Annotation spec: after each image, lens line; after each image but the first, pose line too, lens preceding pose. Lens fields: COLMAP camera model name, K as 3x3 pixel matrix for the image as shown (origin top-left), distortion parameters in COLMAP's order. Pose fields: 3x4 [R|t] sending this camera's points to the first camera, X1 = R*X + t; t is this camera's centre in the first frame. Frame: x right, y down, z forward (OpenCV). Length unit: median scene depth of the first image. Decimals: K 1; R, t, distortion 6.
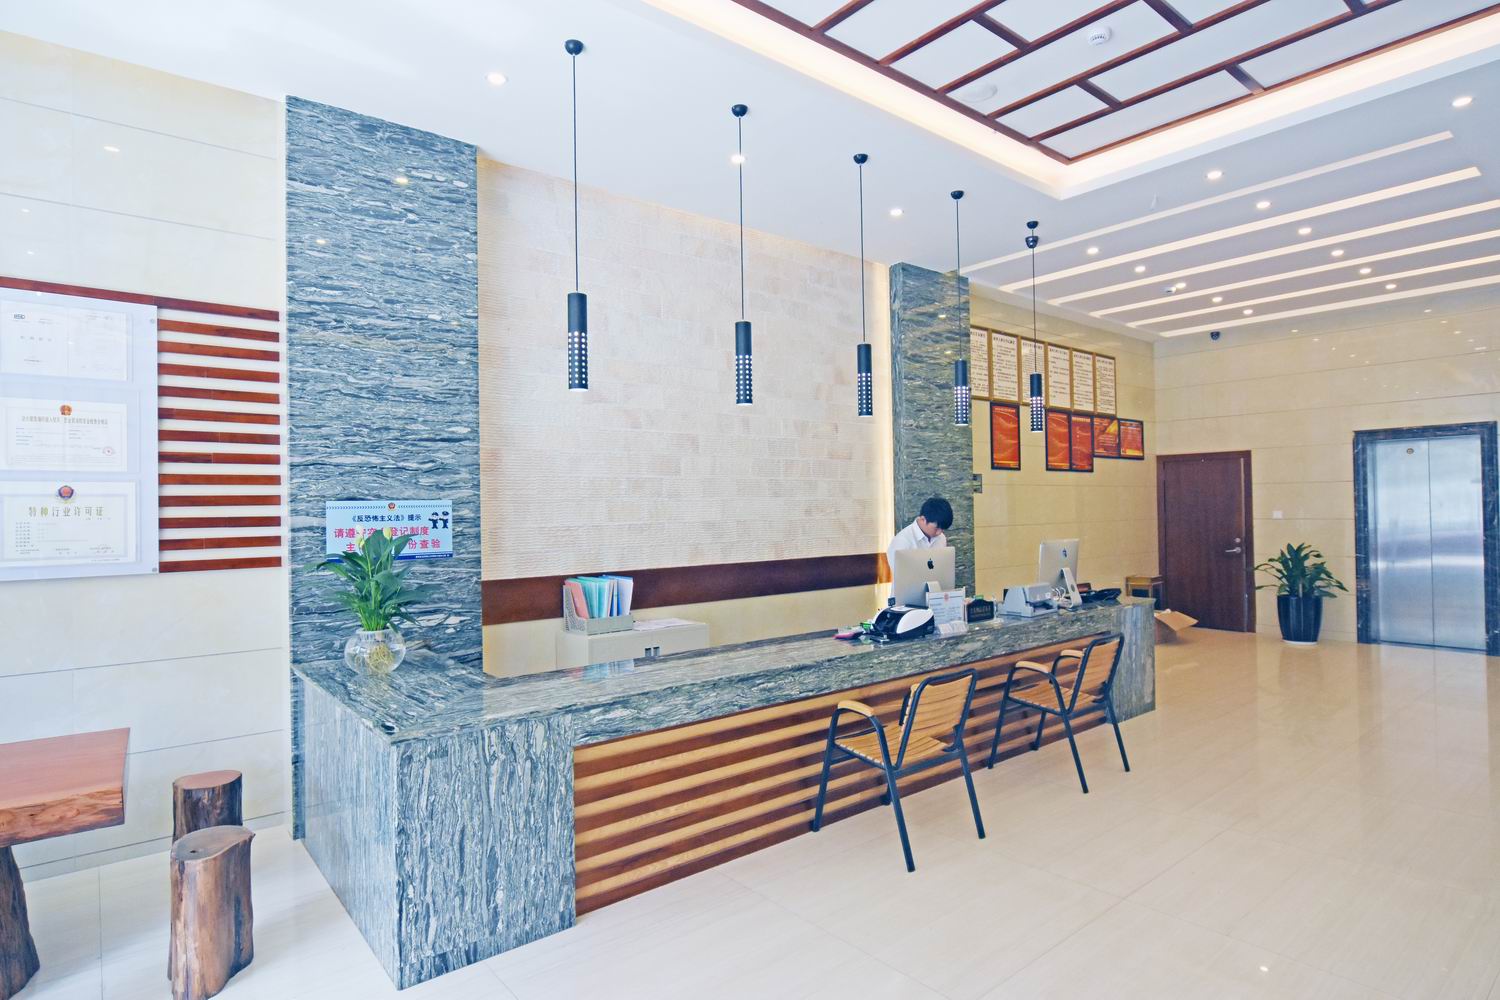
lens RADIAL K [[804.7, 0, 738.3], [0, 804.7, 499.4], [0, 0, 1]] dist [-0.014439, 0.001720]
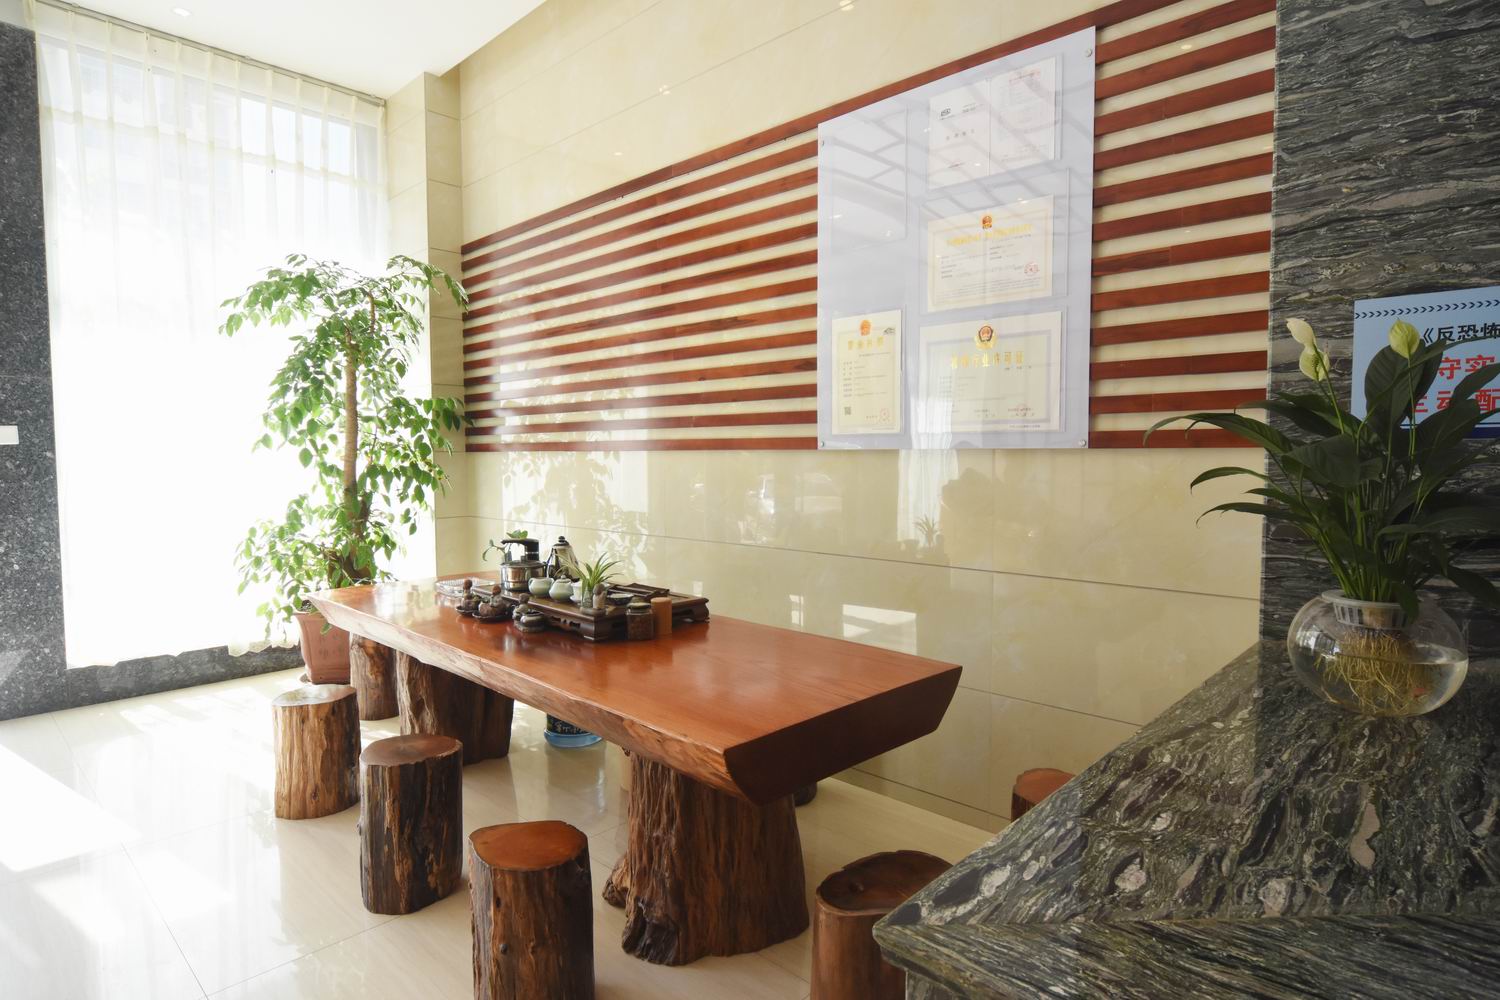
lens RADIAL K [[801.9, 0, 750.0], [0, 801.9, 500.0], [0, 0, 1]] dist [-0.008419, 0.000333]
pose [[0.132560, 0.073956, -0.988412, -0.099970], [0.012922, 0.996999, 0.076331, 0.071775], [0.991091, -0.022891, 0.131207, 0.569302]]
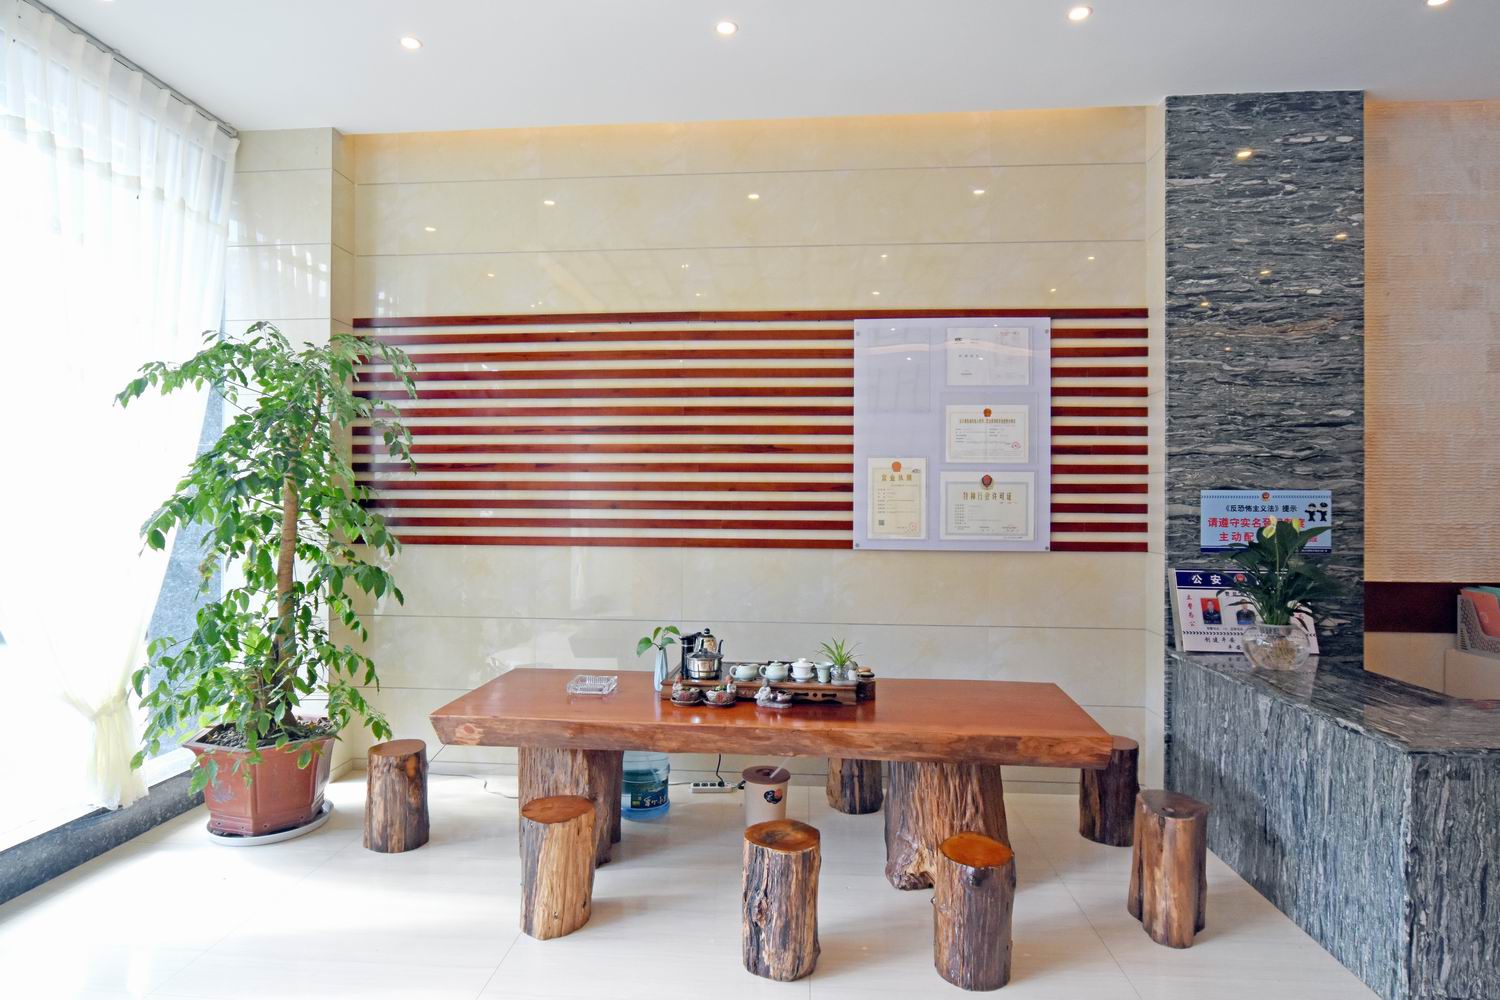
lens RADIAL K [[804.7, 0, 738.3], [0, 804.7, 499.4], [0, 0, 1]] dist [-0.014439, 0.001720]
pose [[0.722939, 0.019340, -0.690641, -0.226417], [-0.010004, 0.999796, 0.017525, 0.001907], [0.690839, -0.005760, 0.722986, -0.124414]]
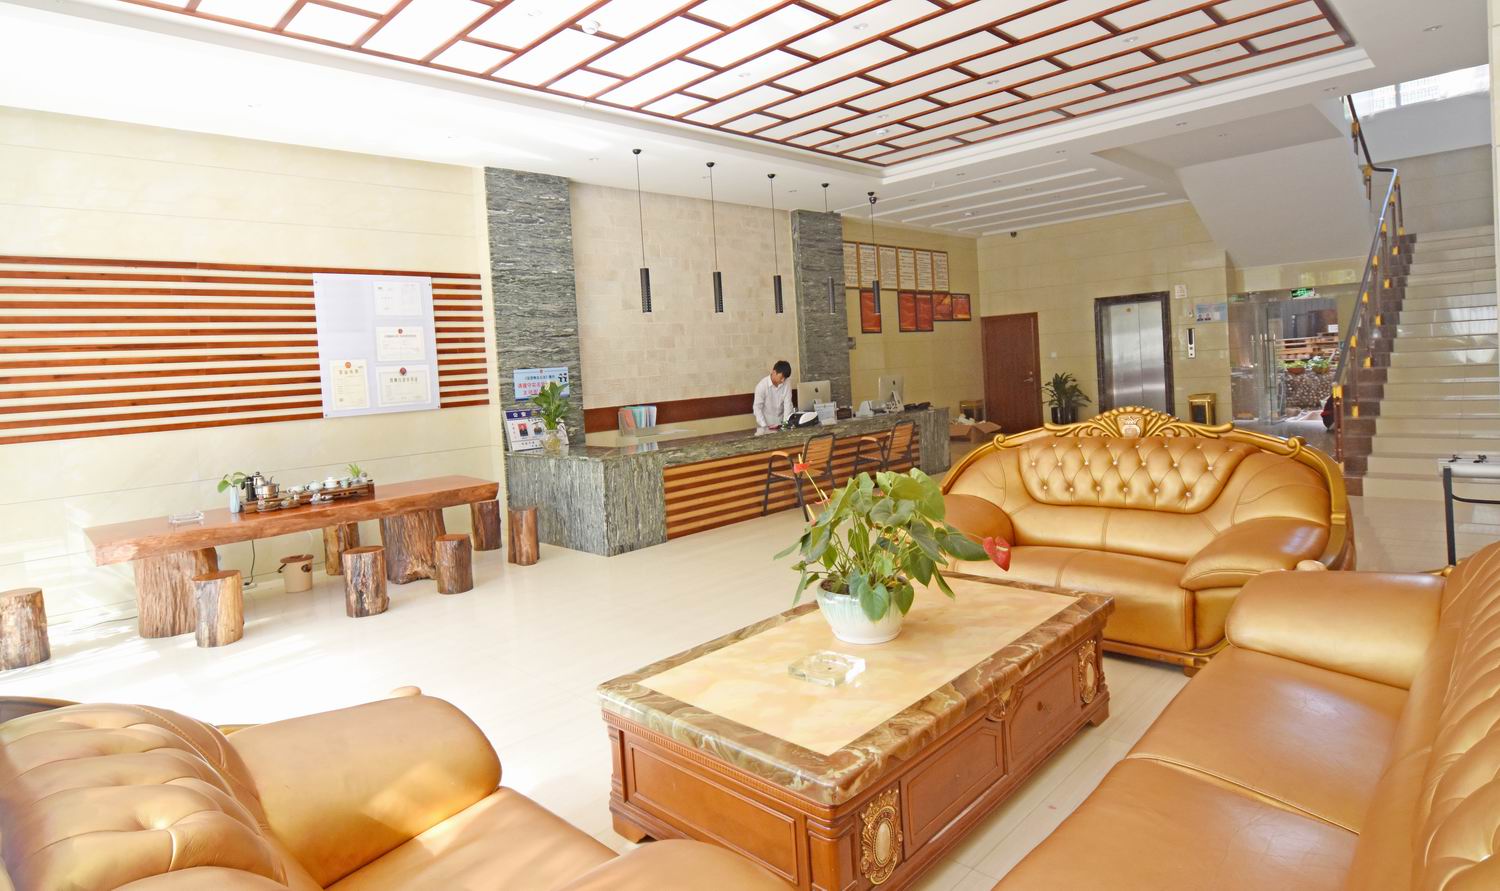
lens RADIAL K [[816.3, 0, 746.0], [0, 816.3, 380.4], [0, 0, 1]] dist [-0.003769, -0.000209]
pose [[0.993080, -0.045763, 0.108154, -0.152664], [0.042777, 0.998641, 0.029768, -0.007065], [-0.109370, -0.024935, 0.993688, -1.026300]]
